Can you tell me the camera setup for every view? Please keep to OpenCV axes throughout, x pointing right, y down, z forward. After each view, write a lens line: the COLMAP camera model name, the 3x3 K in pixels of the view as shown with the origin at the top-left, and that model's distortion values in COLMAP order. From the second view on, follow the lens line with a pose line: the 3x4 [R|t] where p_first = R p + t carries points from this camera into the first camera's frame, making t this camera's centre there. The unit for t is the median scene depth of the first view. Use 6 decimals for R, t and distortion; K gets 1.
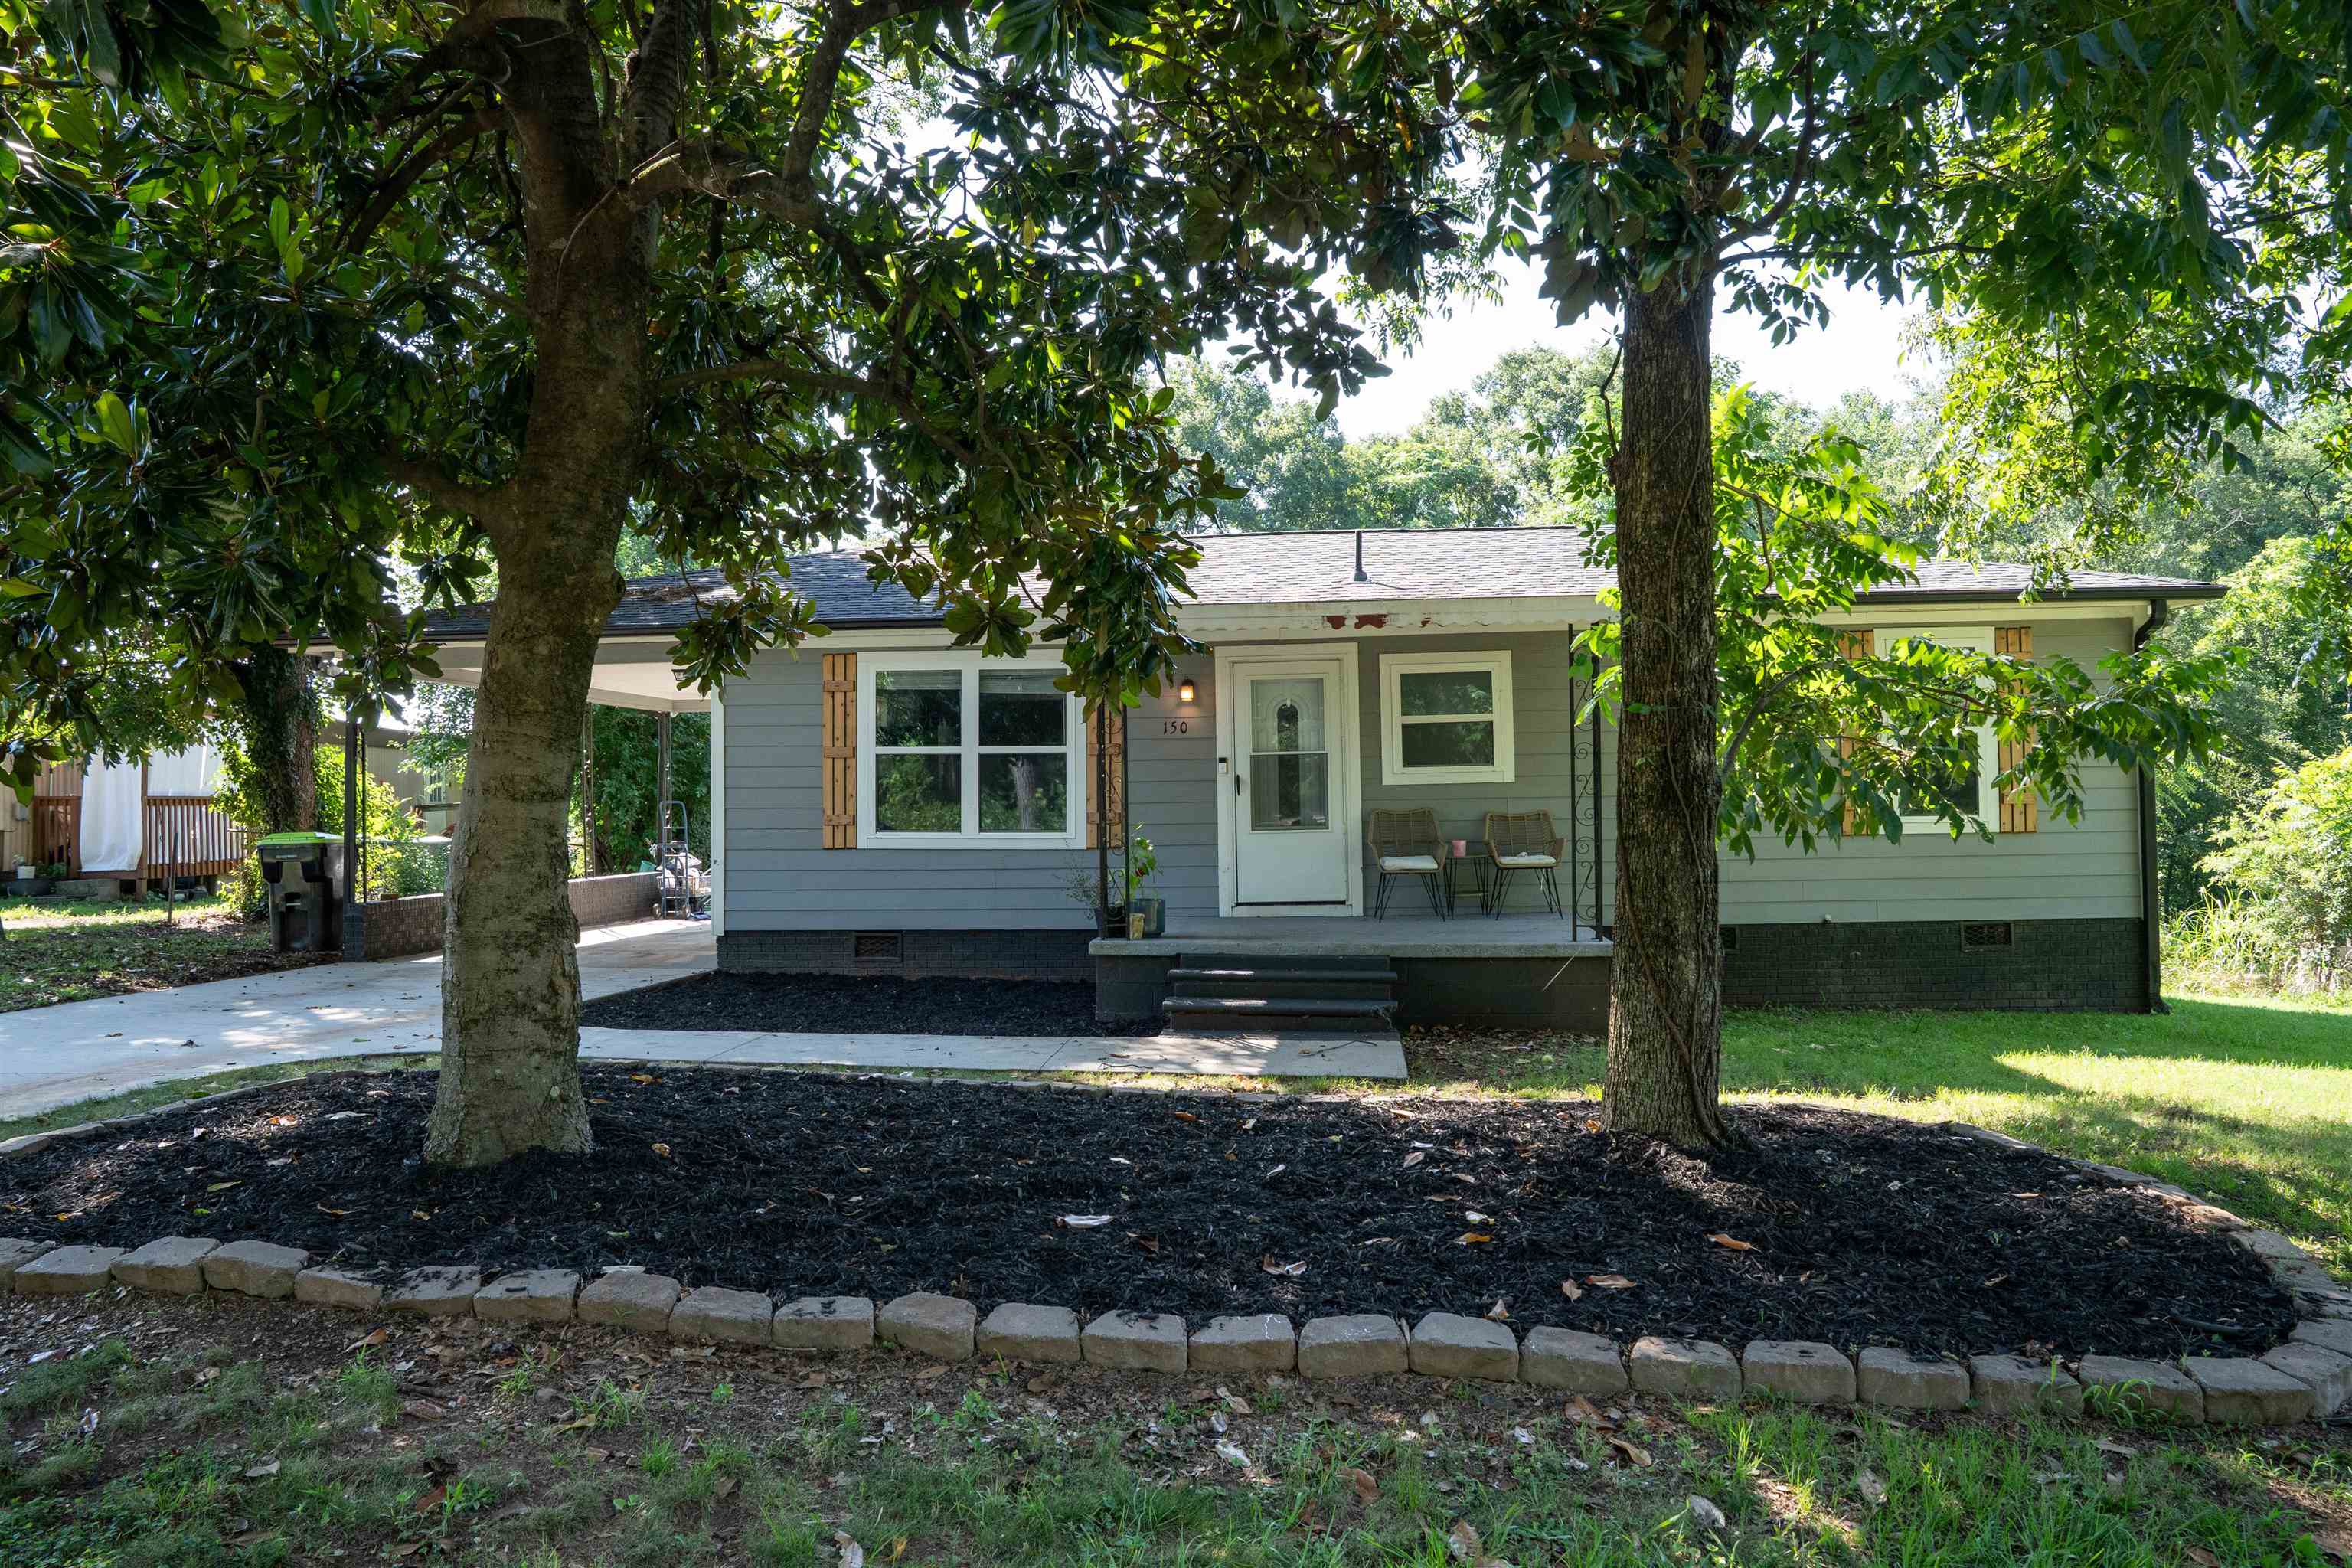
lens RADIAL K [[1661.8, 0, 1165.8], [0, 1661.8, 771.7], [0, 0, 1]] dist [-0.133255, 0.099982]
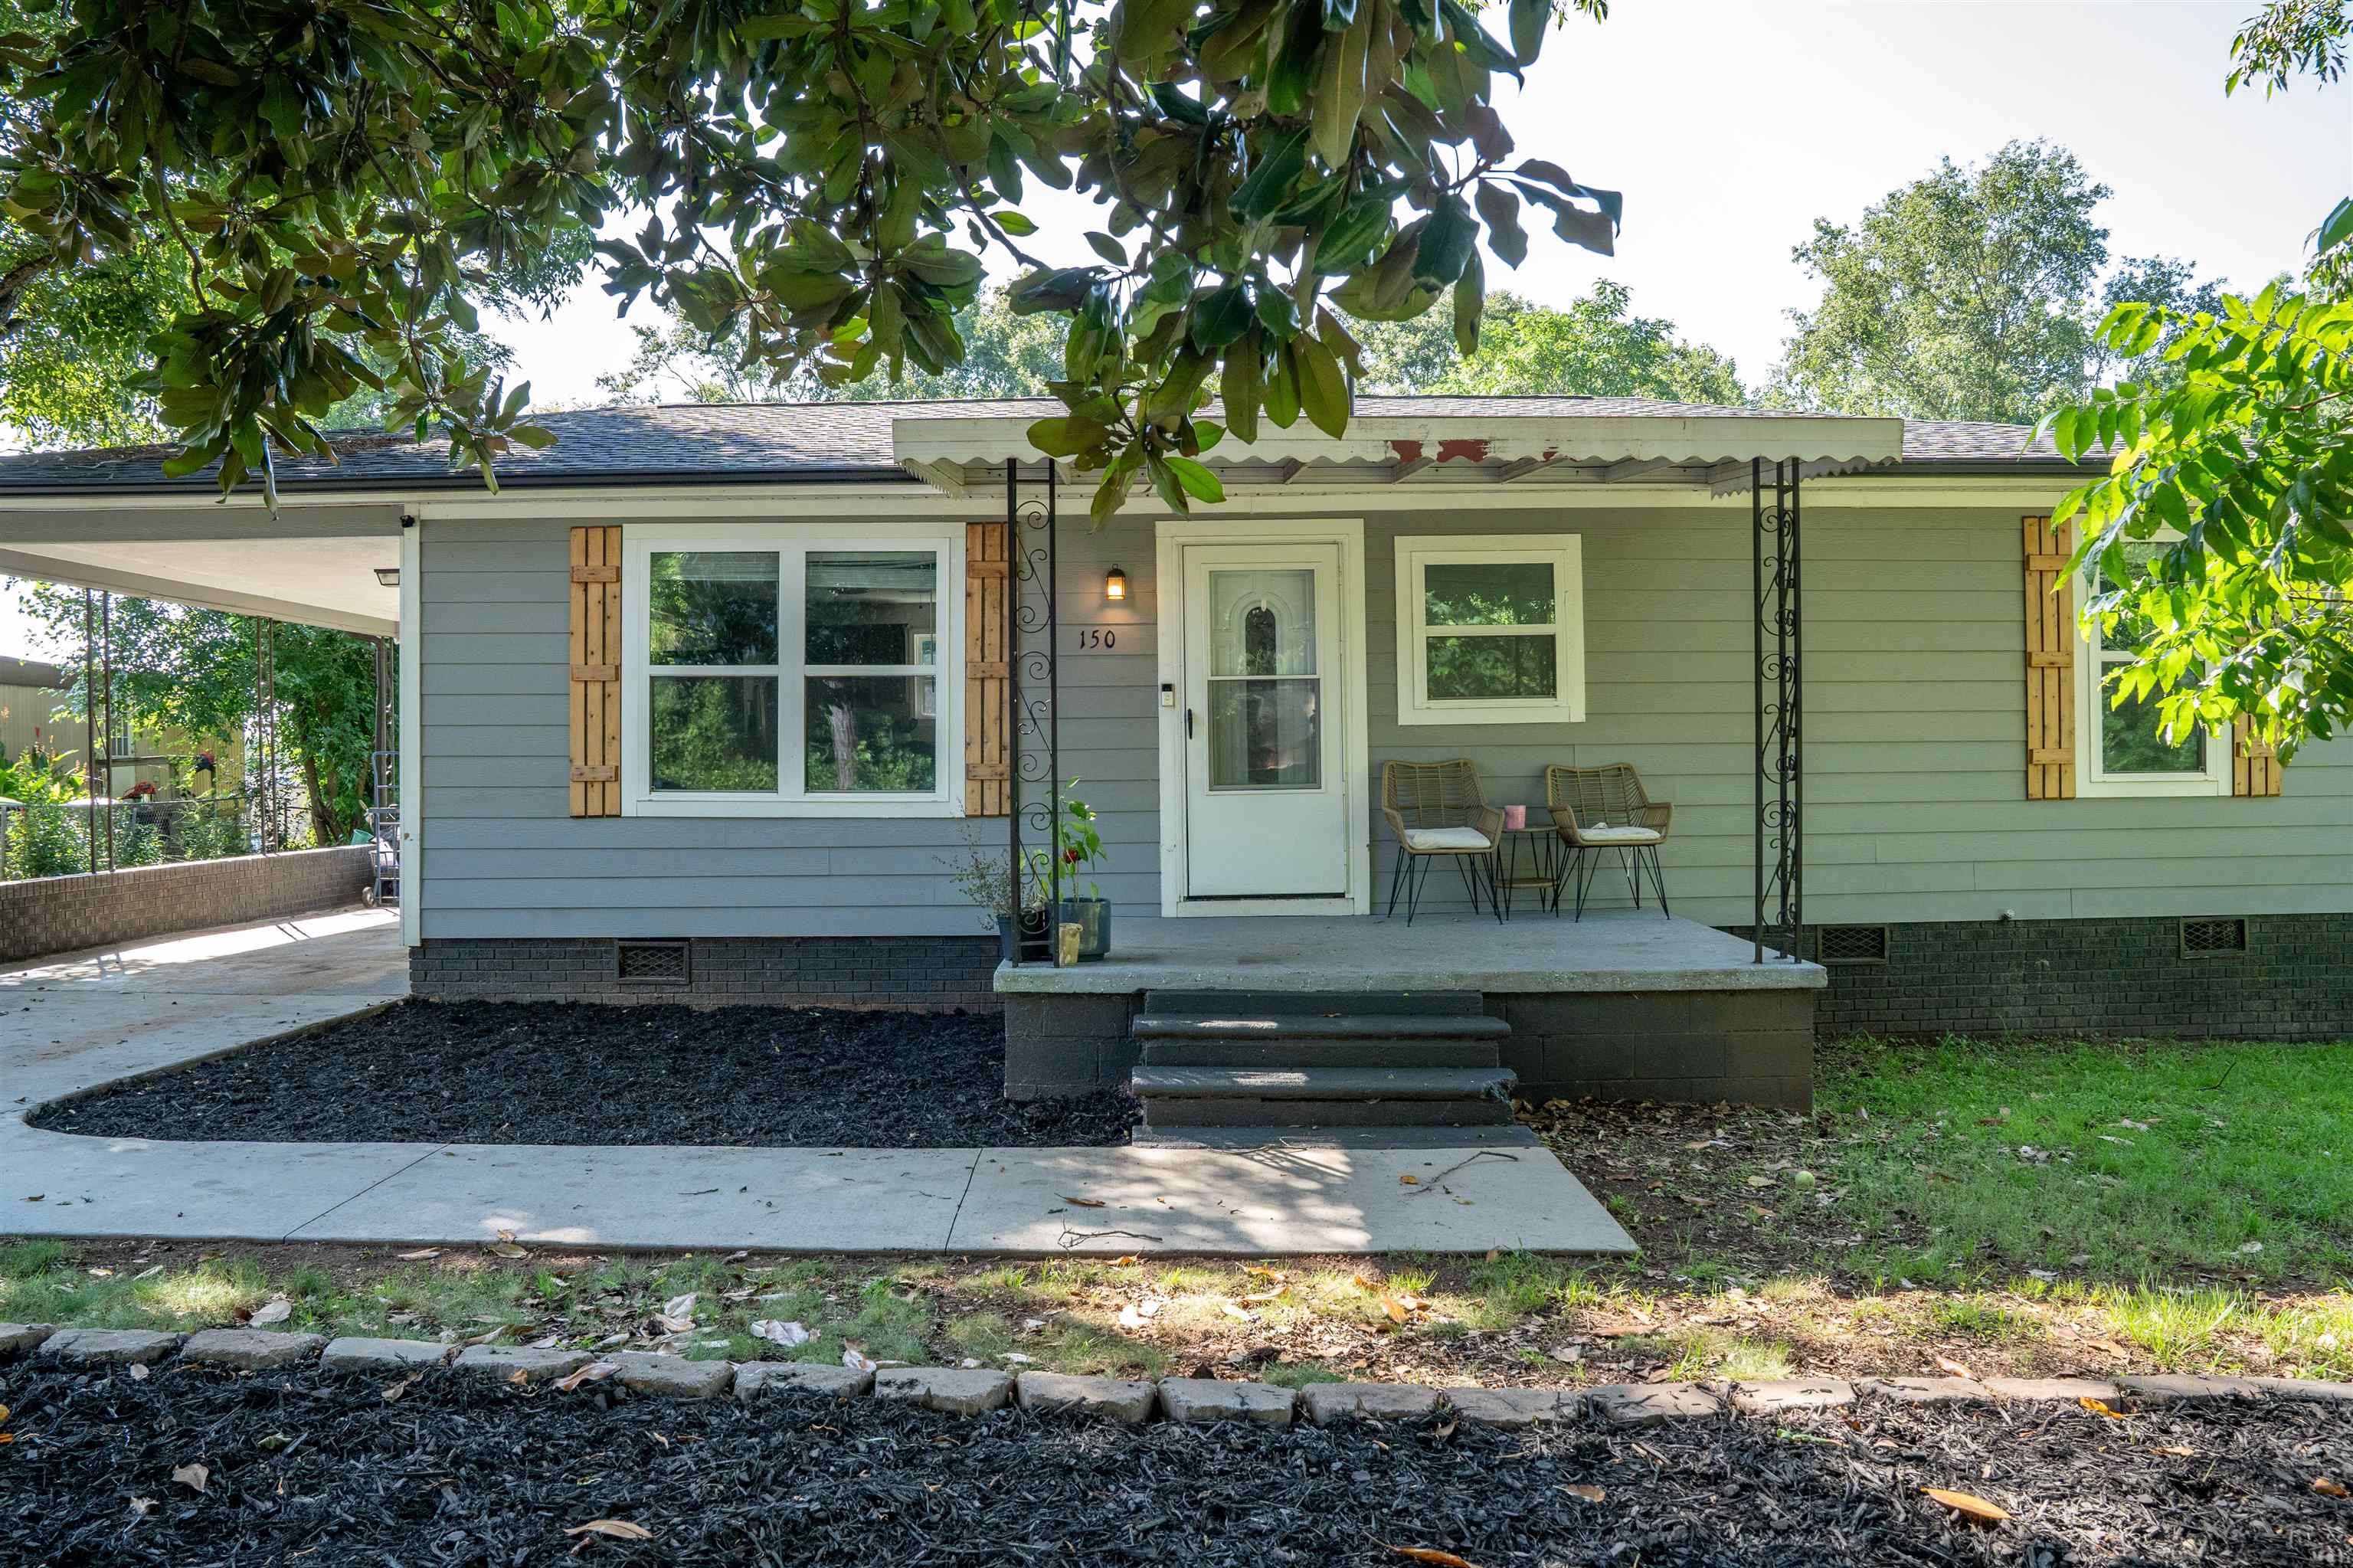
lens RADIAL K [[1662.6, 0, 1166.3], [0, 1662.6, 771.7], [0, 0, 1]] dist [-0.133255, 0.099982]
pose [[0.993381, 0.003241, 0.114821, -0.044820], [-0.005849, 0.999732, 0.022381, 0.012494], [-0.114718, -0.022905, 0.993134, 0.323506]]
